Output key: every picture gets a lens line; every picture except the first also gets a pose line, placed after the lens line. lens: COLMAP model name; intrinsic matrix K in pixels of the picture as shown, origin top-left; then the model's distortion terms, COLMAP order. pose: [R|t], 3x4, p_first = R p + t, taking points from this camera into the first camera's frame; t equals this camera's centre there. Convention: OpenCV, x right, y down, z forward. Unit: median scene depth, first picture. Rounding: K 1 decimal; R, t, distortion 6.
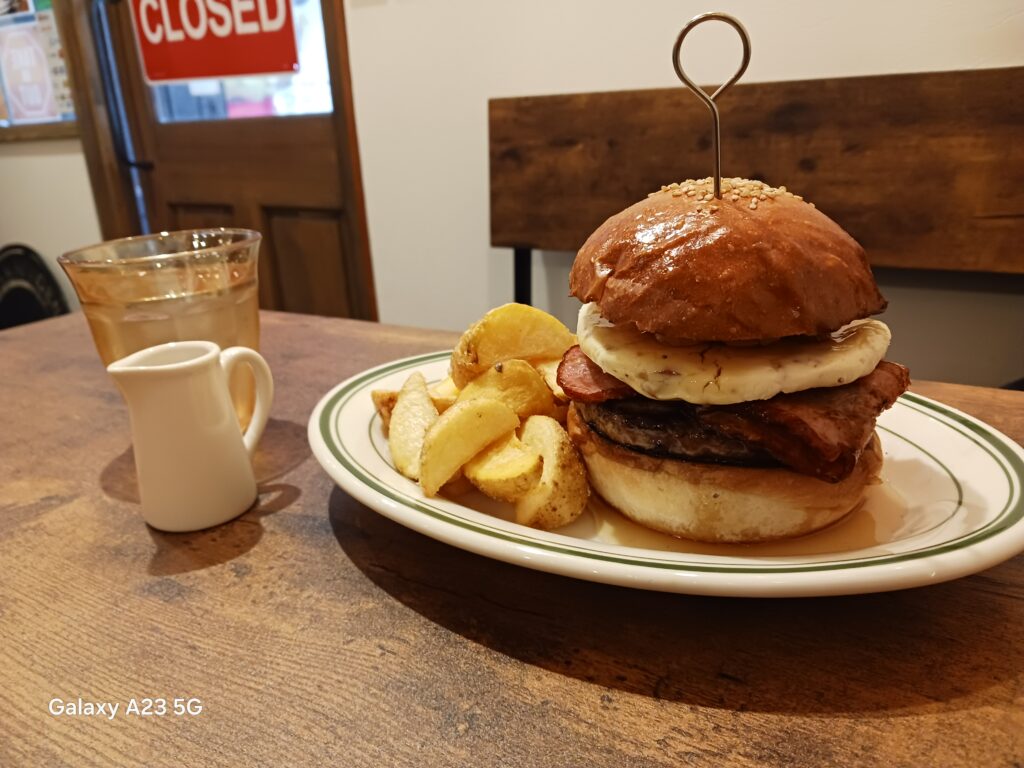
lens RADIAL K [[801.5, 0, 509.2], [0, 801.5, 386.9], [0, 0, 1]] dist [-0.016121, -0.013645]
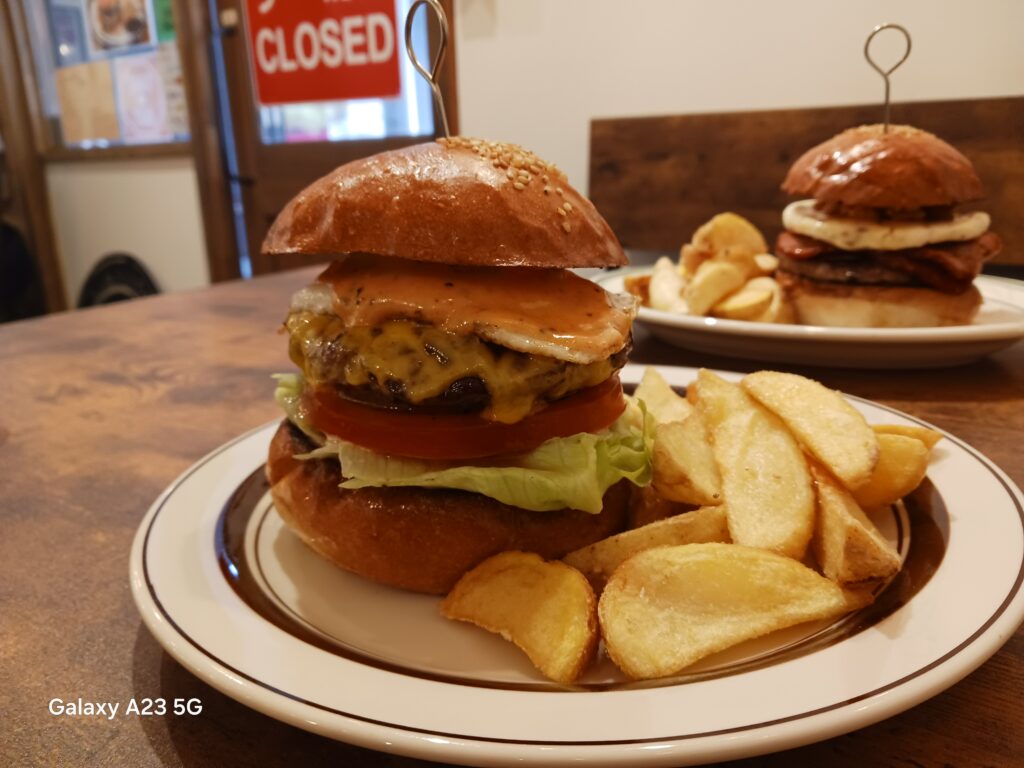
lens RADIAL K [[801.5, 0, 514.0], [0, 801.5, 381.2], [0, 0, 1]] dist [-0.016121, -0.013645]
pose [[0.999344, 0.023033, -0.027943, -0.102663], [-0.024446, 0.998383, -0.051320, 0.086342], [0.026716, 0.051969, 0.998291, -0.147964]]
